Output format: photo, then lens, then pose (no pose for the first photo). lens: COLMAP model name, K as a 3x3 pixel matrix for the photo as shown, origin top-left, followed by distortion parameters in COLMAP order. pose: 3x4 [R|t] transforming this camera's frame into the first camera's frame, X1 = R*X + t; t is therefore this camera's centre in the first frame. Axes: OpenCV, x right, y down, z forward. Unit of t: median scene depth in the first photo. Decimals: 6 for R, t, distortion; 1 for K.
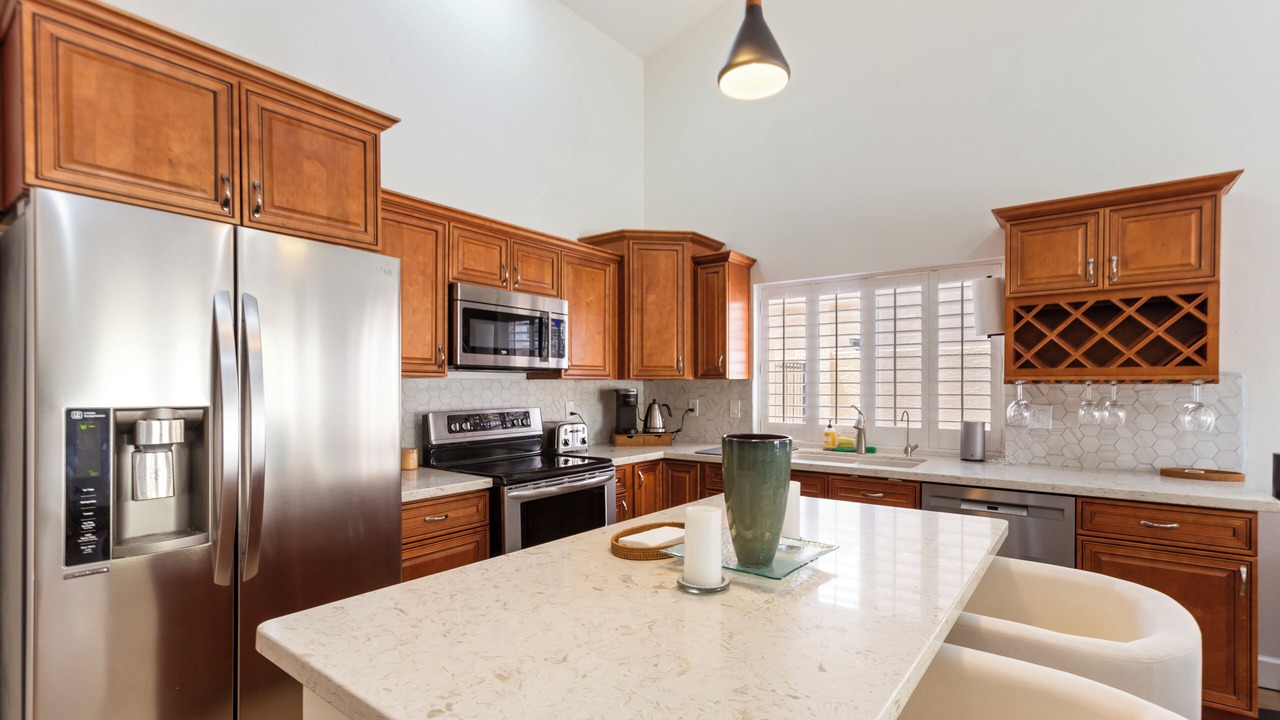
lens RADIAL K [[593.3, 0, 644.0], [0, 593.3, 446.3], [0, 0, 1]] dist [0.009915, 0.001062]
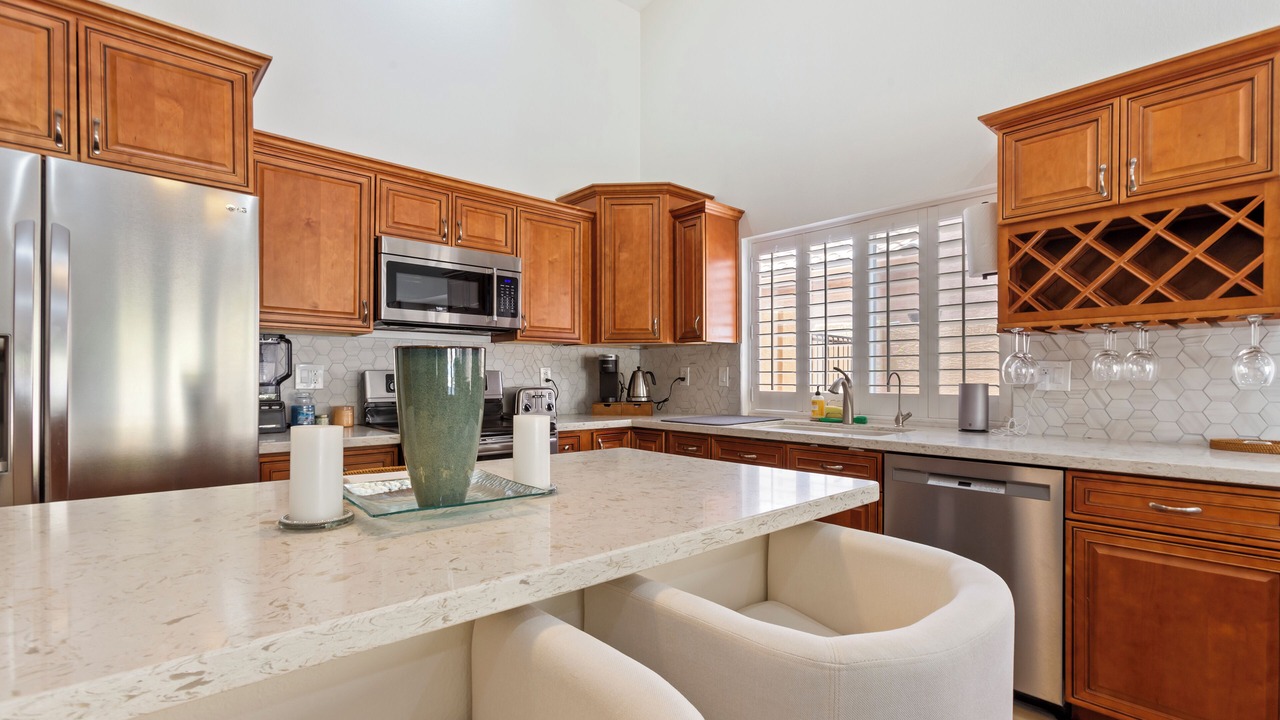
lens RADIAL K [[584.0, 0, 640.7], [0, 584.0, 432.6], [0, 0, 1]] dist [0.005441, 0.000947]
pose [[0.982038, 0.018824, -0.187741, 0.286486], [-0.020538, 0.999763, -0.007190, 0.046673], [0.187561, 0.010917, 0.982192, 0.133907]]
